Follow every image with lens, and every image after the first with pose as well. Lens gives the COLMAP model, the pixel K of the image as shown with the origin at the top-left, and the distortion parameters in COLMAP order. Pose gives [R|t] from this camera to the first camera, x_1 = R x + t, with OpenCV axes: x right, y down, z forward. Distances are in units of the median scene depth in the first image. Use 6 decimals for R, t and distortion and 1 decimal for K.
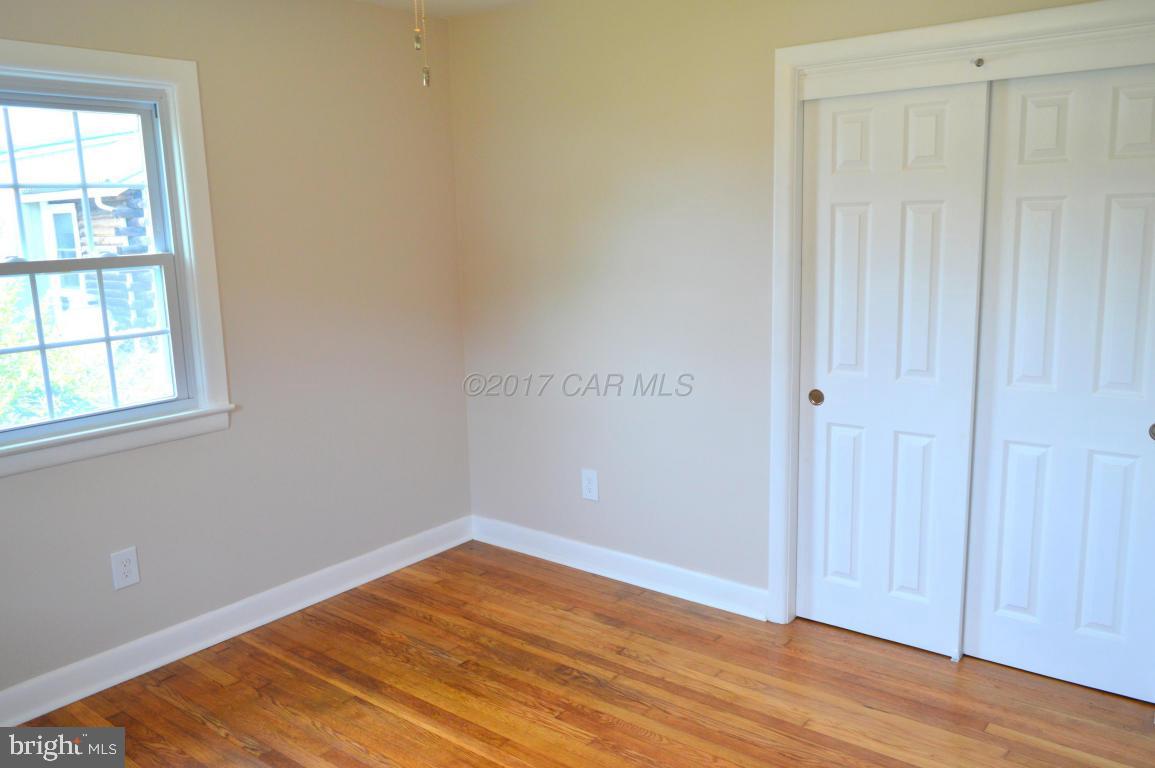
lens RADIAL K [[904.4, 0, 580.4], [0, 904.4, 381.8], [0, 0, 1]] dist [-0.020409, 0.009531]
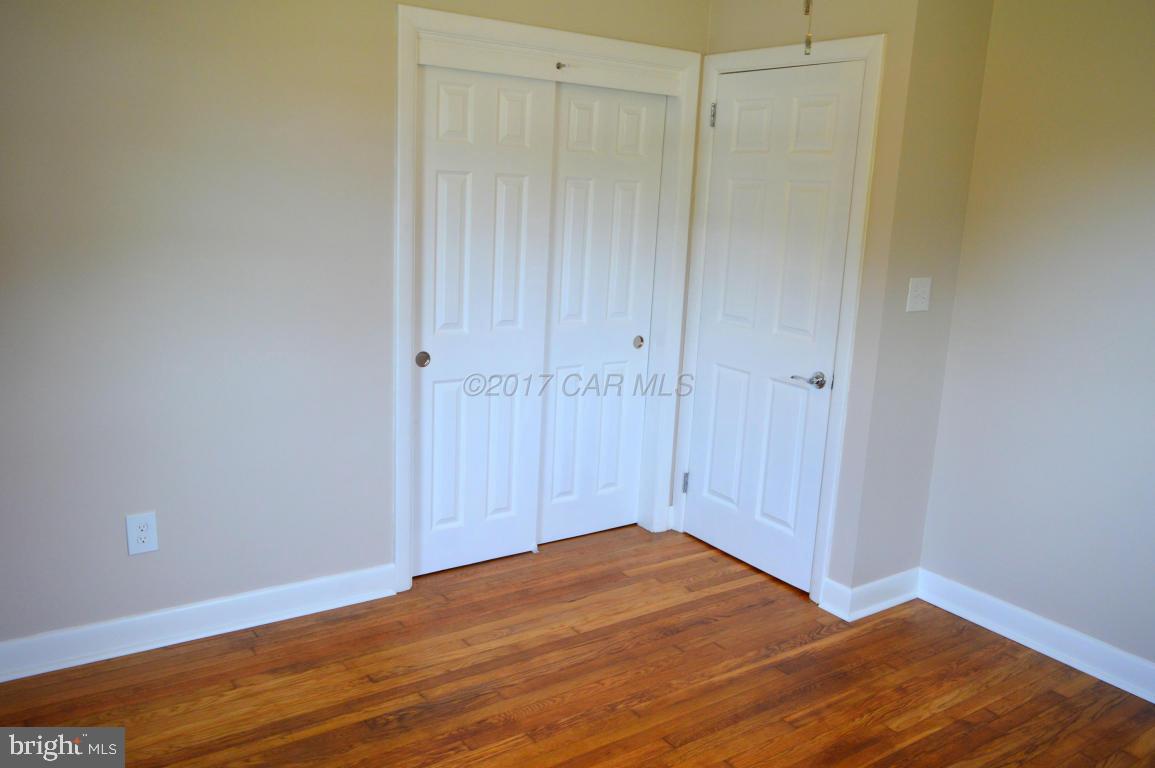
lens RADIAL K [[904.4, 0, 577.3], [0, 904.4, 385.4], [0, 0, 1]] dist [-0.020409, 0.009531]
pose [[0.288640, -0.166471, 0.942854, -0.696028], [0.114092, 0.983732, 0.138761, -0.080439], [-0.950616, 0.067521, 0.302937, 0.552258]]
